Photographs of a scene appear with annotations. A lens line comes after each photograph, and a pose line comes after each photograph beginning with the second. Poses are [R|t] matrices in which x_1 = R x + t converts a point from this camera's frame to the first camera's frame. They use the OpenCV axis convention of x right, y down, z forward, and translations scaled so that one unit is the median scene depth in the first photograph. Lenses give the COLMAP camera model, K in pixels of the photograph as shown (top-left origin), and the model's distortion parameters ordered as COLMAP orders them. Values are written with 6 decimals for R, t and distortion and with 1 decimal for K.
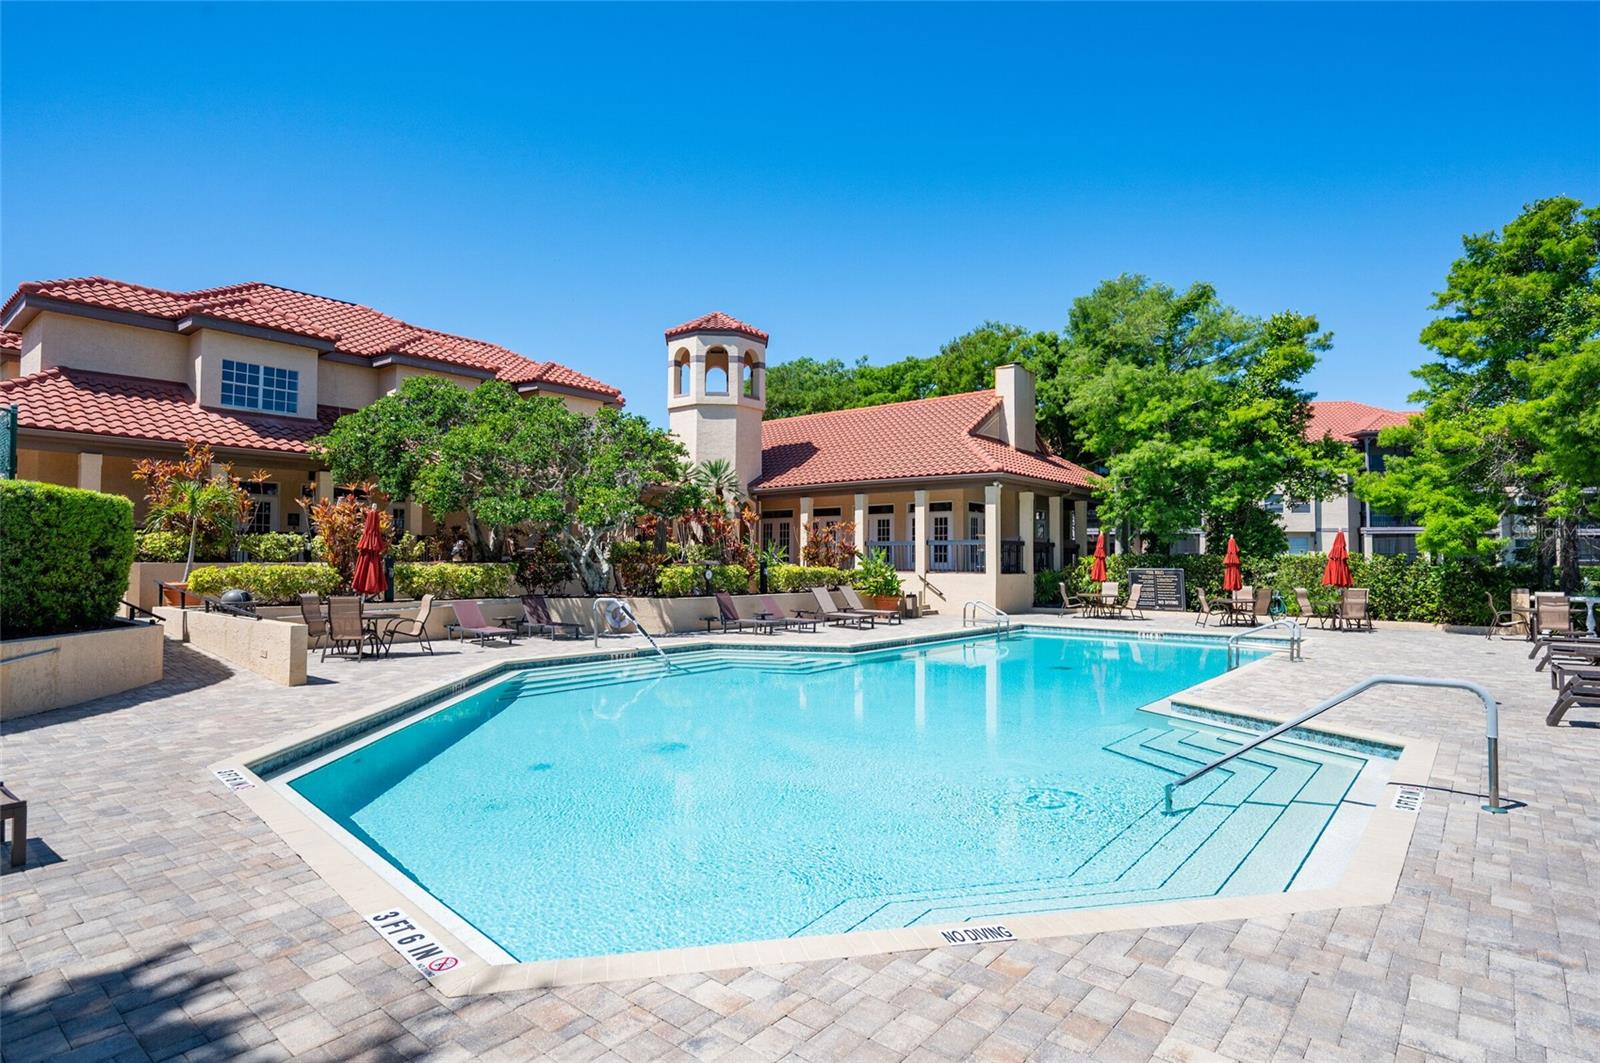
lens RADIAL K [[836.9, 0, 804.8], [0, 836.9, 532.3], [0, 0, 1]] dist [0.004970, 0.000586]
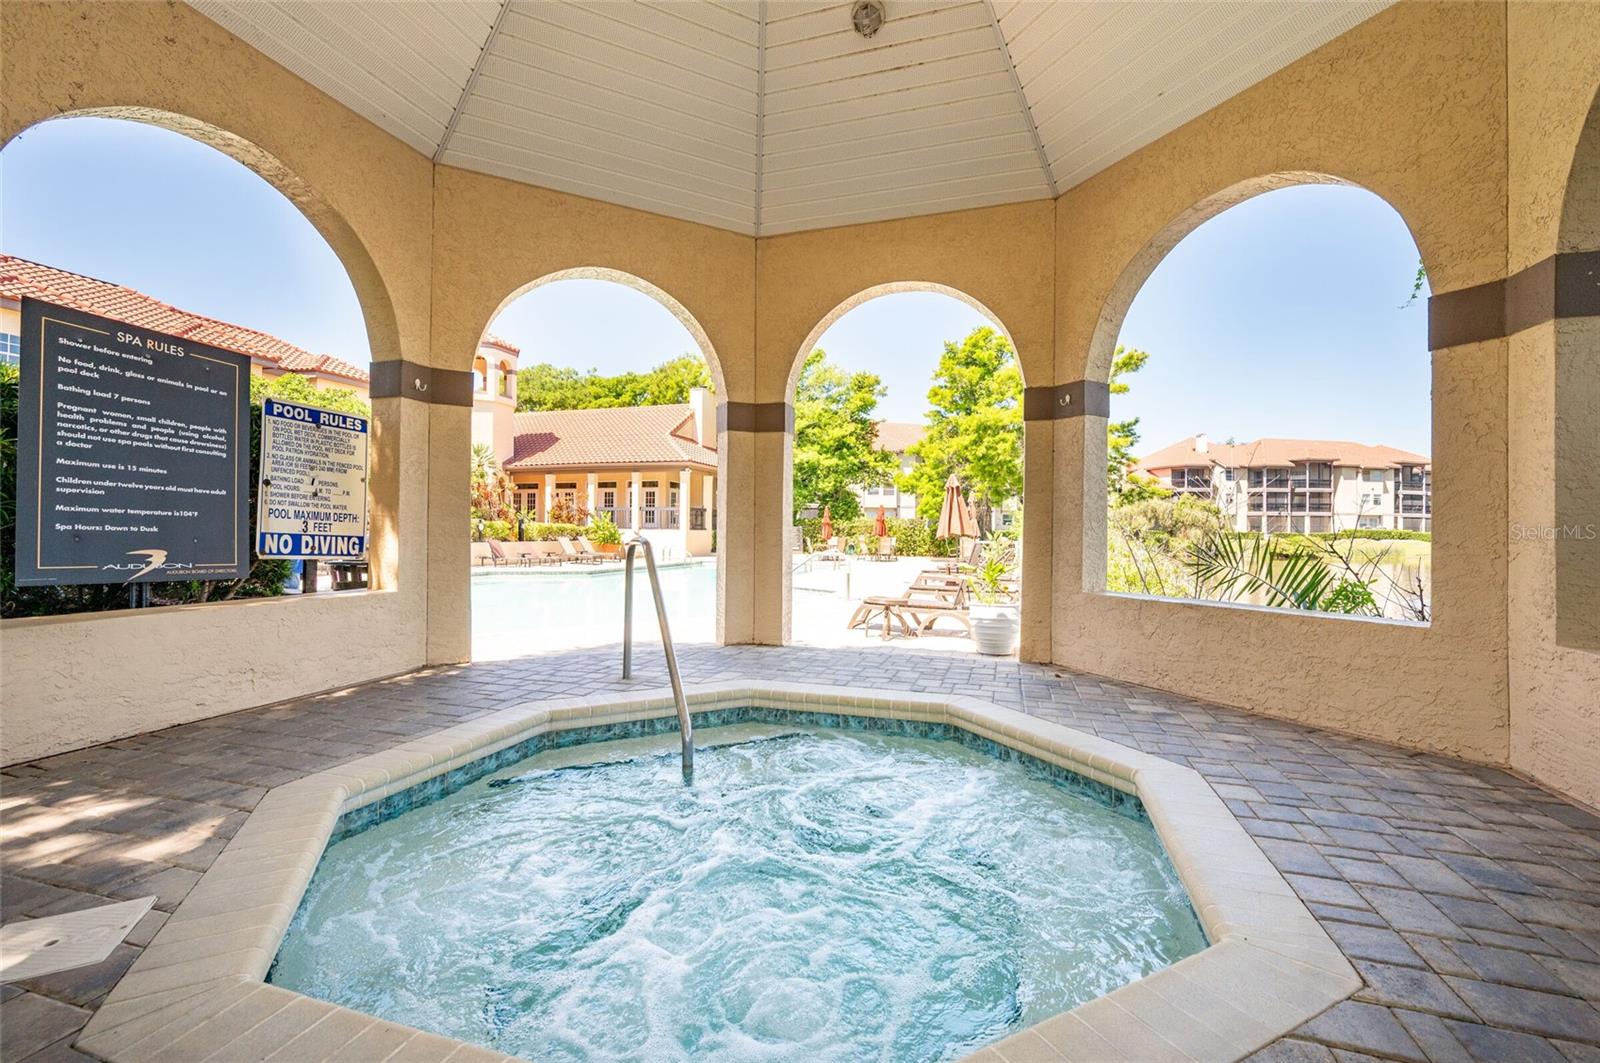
lens RADIAL K [[686.1, 0, 798.8], [0, 686.1, 522.8], [0, 0, 1]] dist [-0.001048, -0.000254]
pose [[0.932913, 0.009148, 0.359986, -0.024811], [-0.017237, 0.999666, 0.019266, 0.009653], [-0.359689, -0.024178, 0.932759, -0.205980]]
